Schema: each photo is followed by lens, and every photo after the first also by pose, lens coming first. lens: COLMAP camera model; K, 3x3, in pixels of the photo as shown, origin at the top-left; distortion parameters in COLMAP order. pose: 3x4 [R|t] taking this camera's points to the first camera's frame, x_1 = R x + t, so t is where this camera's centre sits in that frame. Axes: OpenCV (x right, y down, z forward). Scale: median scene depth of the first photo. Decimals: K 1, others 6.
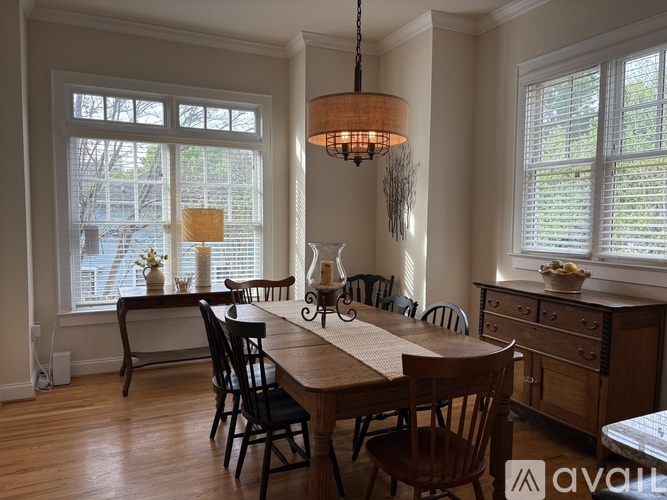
lens RADIAL K [[505.5, 0, 333.3], [0, 505.5, 249.9], [0, 0, 1]] dist [0.006341, 0.019736]
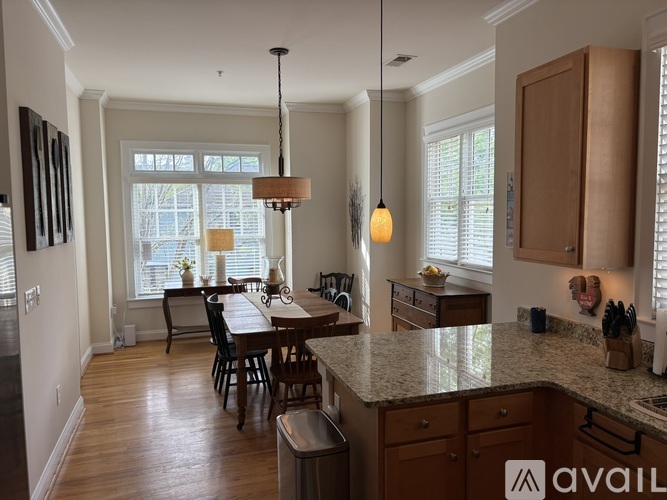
lens RADIAL K [[505.5, 0, 334.2], [0, 505.5, 250.2], [0, 0, 1]] dist [0.006341, 0.019736]
pose [[0.991118, -0.008606, -0.132706, 0.274059], [0.010826, 0.999813, 0.016017, -0.040734], [0.132543, -0.017311, 0.991026, -0.417694]]
